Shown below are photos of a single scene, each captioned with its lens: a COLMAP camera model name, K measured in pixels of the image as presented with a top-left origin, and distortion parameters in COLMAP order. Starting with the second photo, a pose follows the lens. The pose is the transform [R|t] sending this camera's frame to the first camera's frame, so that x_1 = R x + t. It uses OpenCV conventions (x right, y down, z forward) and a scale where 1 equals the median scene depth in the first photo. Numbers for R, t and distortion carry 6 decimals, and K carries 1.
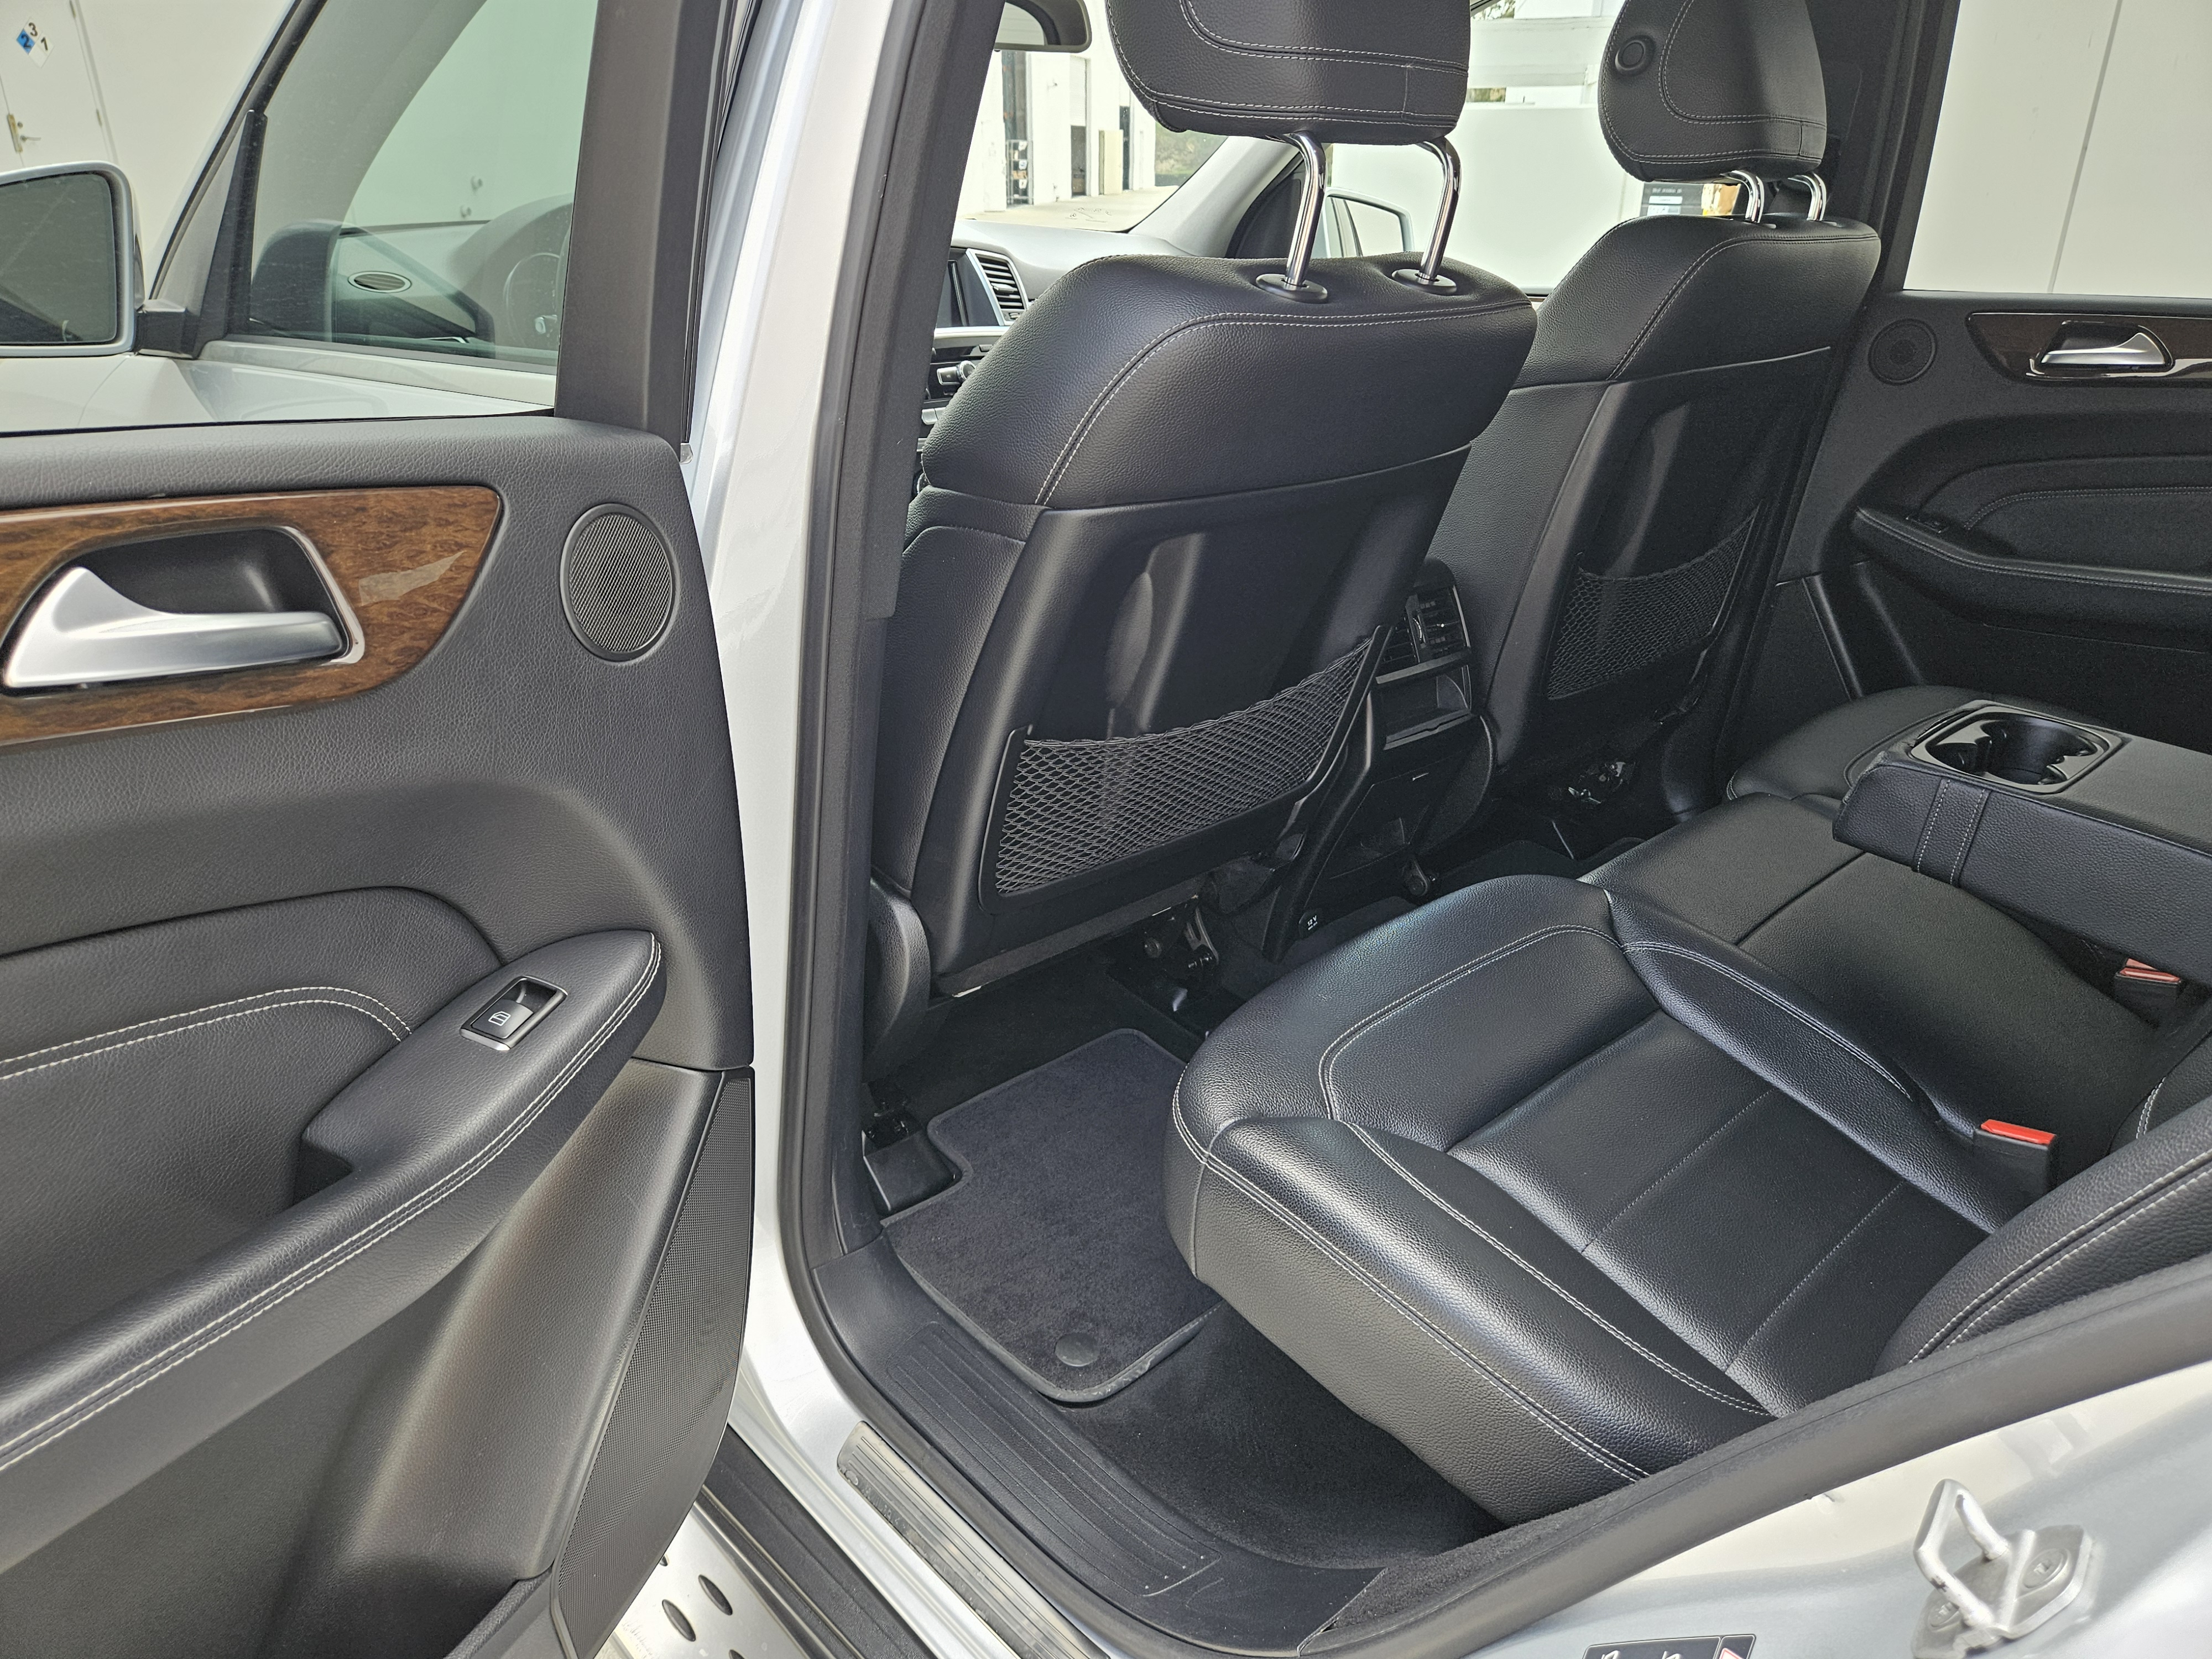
lens RADIAL K [[1488.6, 0, 1106.0], [0, 1488.6, 829.5], [0, 0, 1]] dist [0.063558, -0.075829]
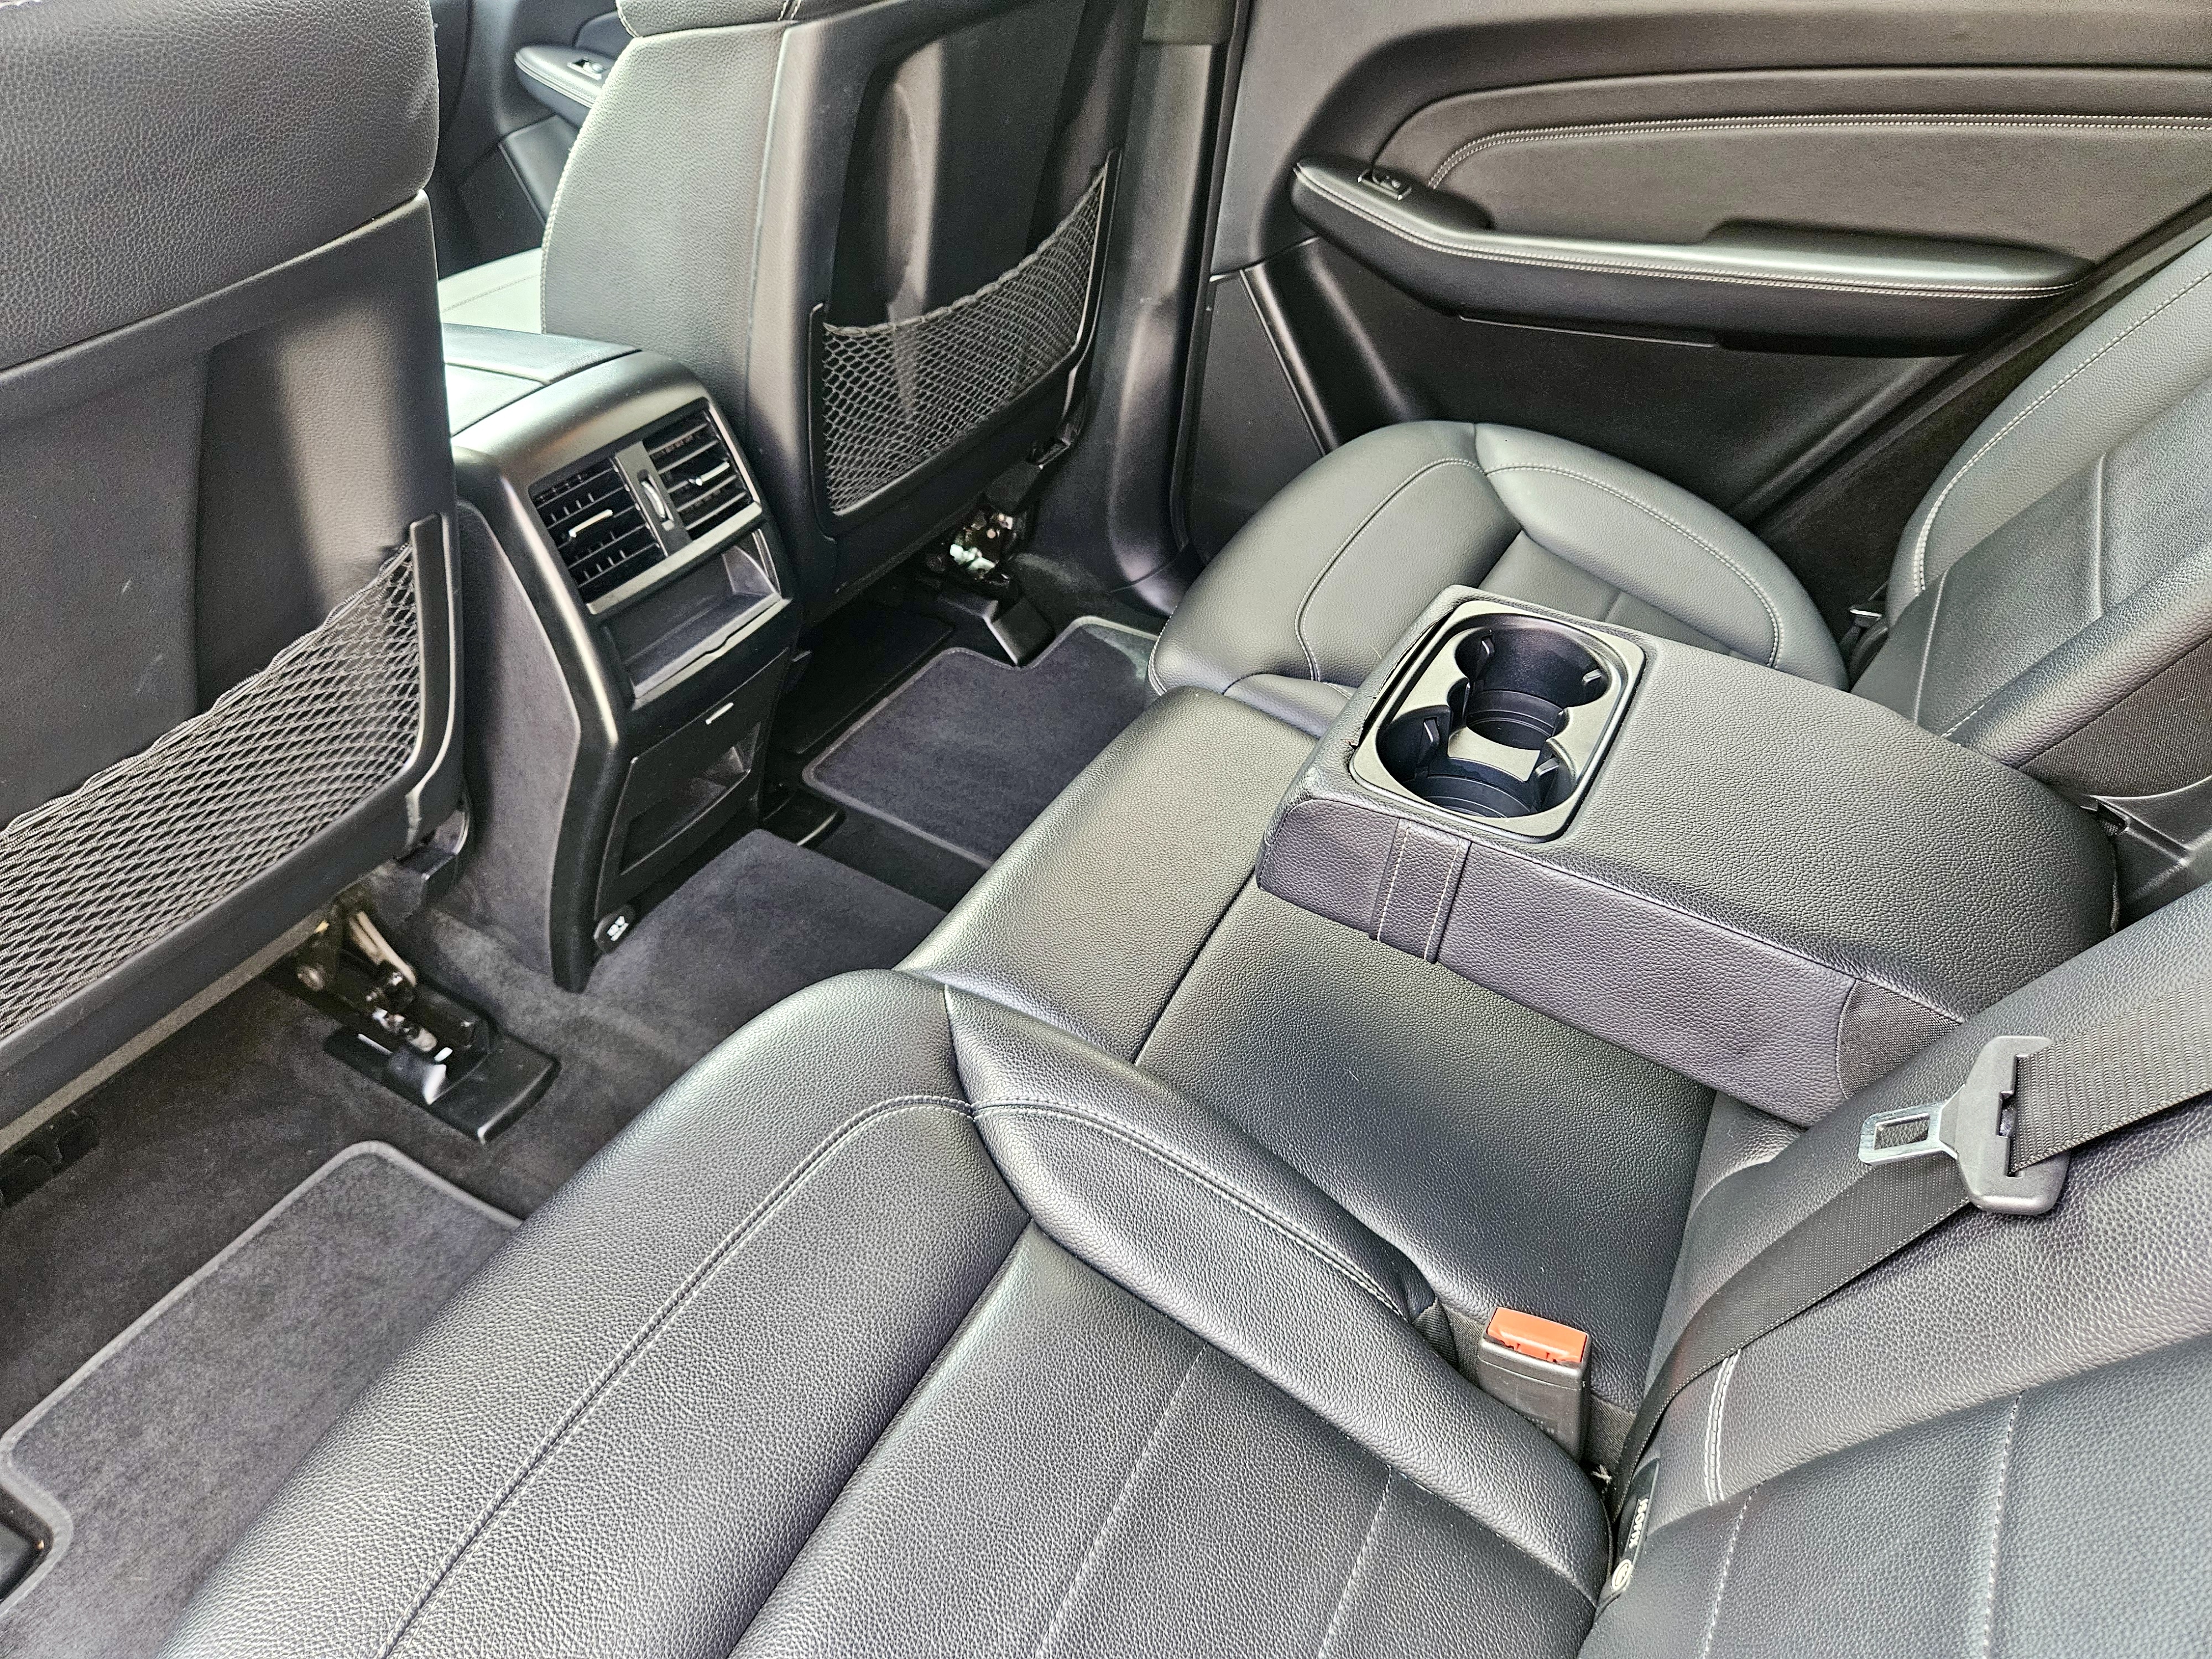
lens RADIAL K [[1488.6, 0, 1106.0], [0, 1488.6, 829.5], [0, 0, 1]] dist [0.063558, -0.075829]
pose [[0.949856, -0.202338, 0.238395, 0.200060], [0.130559, 0.949410, 0.285614, -0.149927], [-0.284126, -0.240167, 0.928220, 0.317098]]
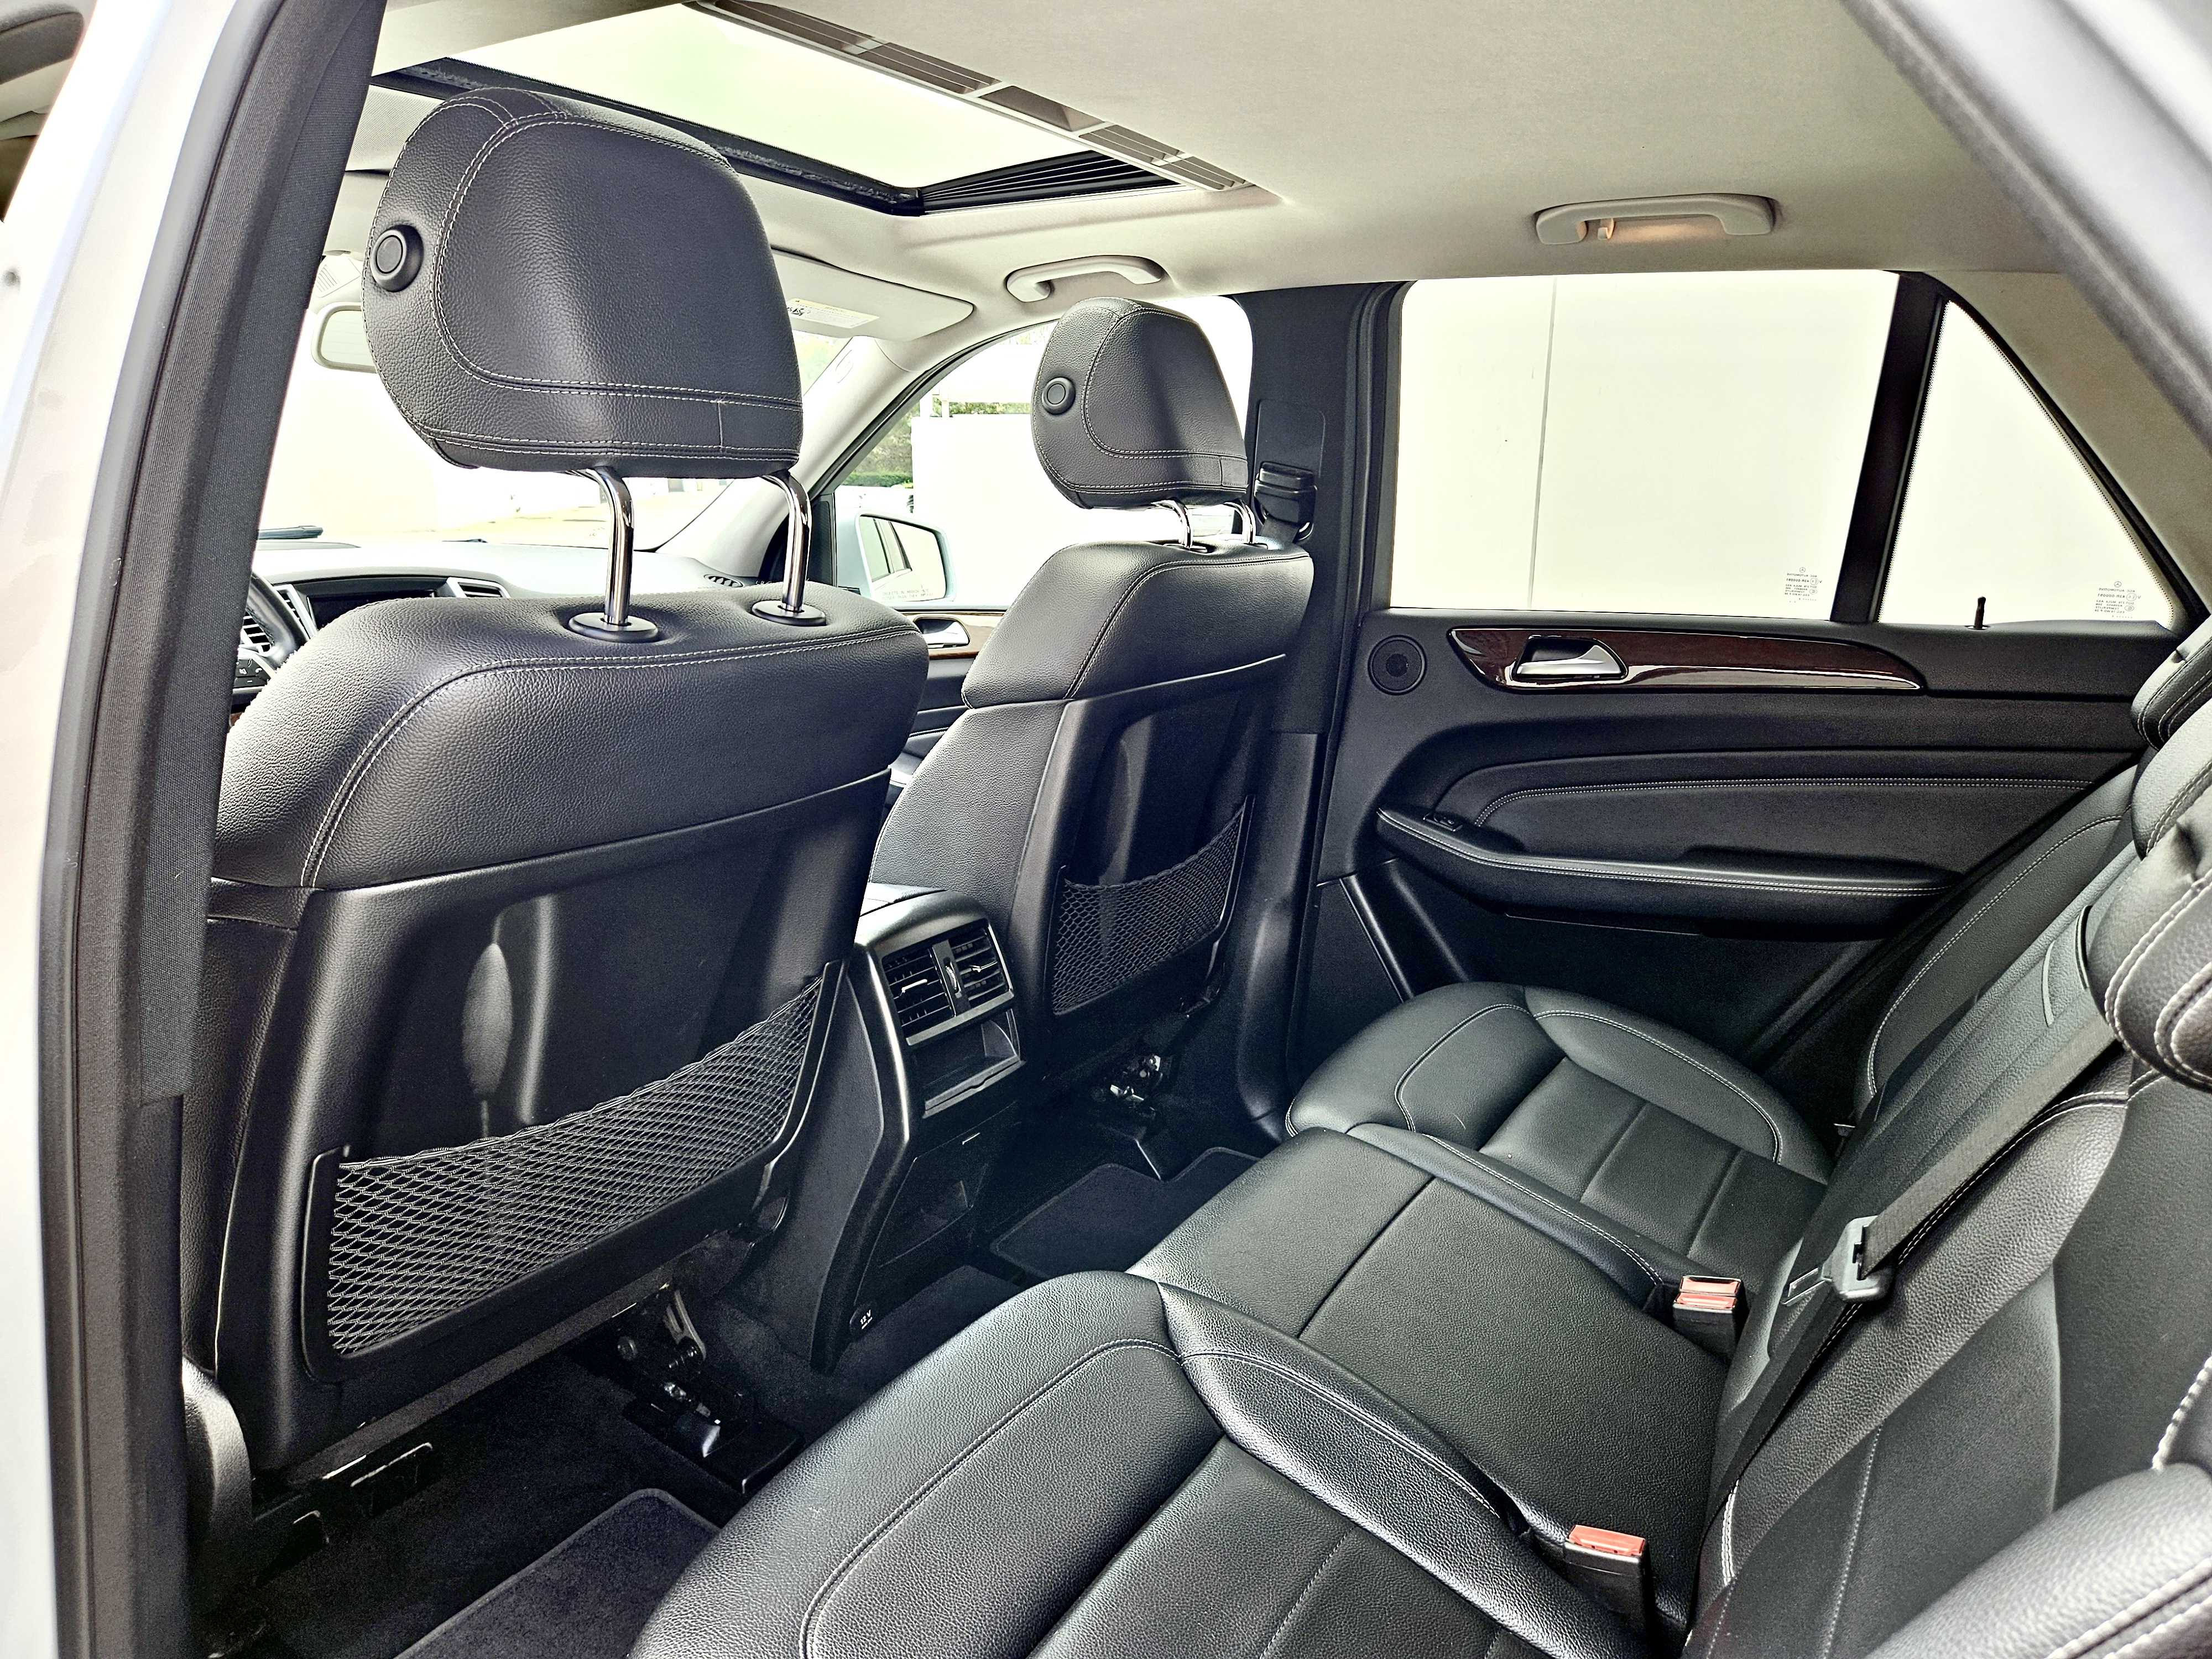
lens RADIAL K [[1488.6, 0, 1106.0], [0, 1488.6, 829.5], [0, 0, 1]] dist [0.063558, -0.075829]
pose [[0.966972, -0.059847, 0.247757, 0.075544], [0.102635, 0.981179, -0.163565, -0.061454], [-0.233306, 0.183591, 0.954915, 0.083976]]
